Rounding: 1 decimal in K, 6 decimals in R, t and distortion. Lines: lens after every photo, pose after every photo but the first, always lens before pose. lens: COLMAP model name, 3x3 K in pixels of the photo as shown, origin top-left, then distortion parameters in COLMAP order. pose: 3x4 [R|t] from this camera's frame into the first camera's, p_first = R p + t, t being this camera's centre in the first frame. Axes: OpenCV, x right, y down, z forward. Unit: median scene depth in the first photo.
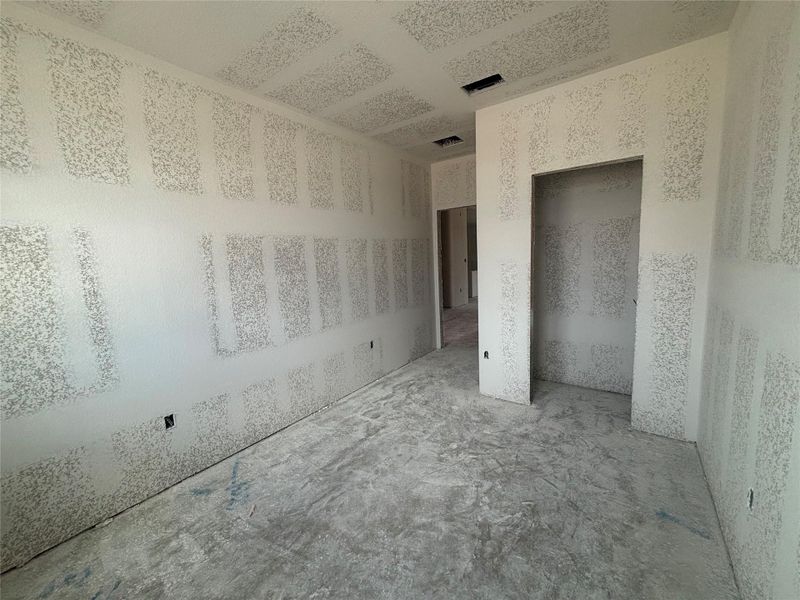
lens RADIAL K [[320.8, 0, 400.0], [0, 320.8, 300.0], [0, 0, 1]] dist [0.002987, 0.000015]
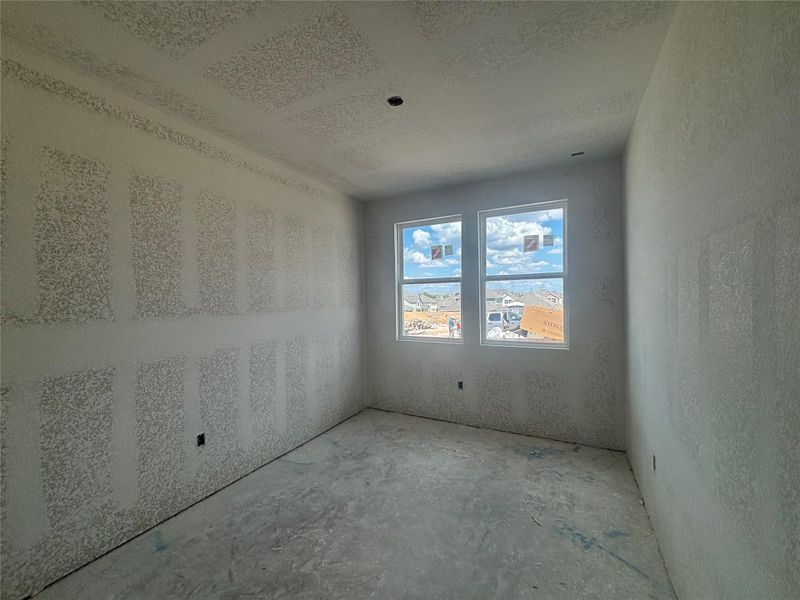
lens RADIAL K [[320.8, 0, 400.0], [0, 320.8, 300.0], [0, 0, 1]] dist [0.002987, 0.000015]
pose [[-0.987115, 0.061680, -0.147648, 0.134230], [0.040170, 0.988694, 0.144463, -0.309021], [0.154889, 0.136671, -0.978433, 2.205153]]
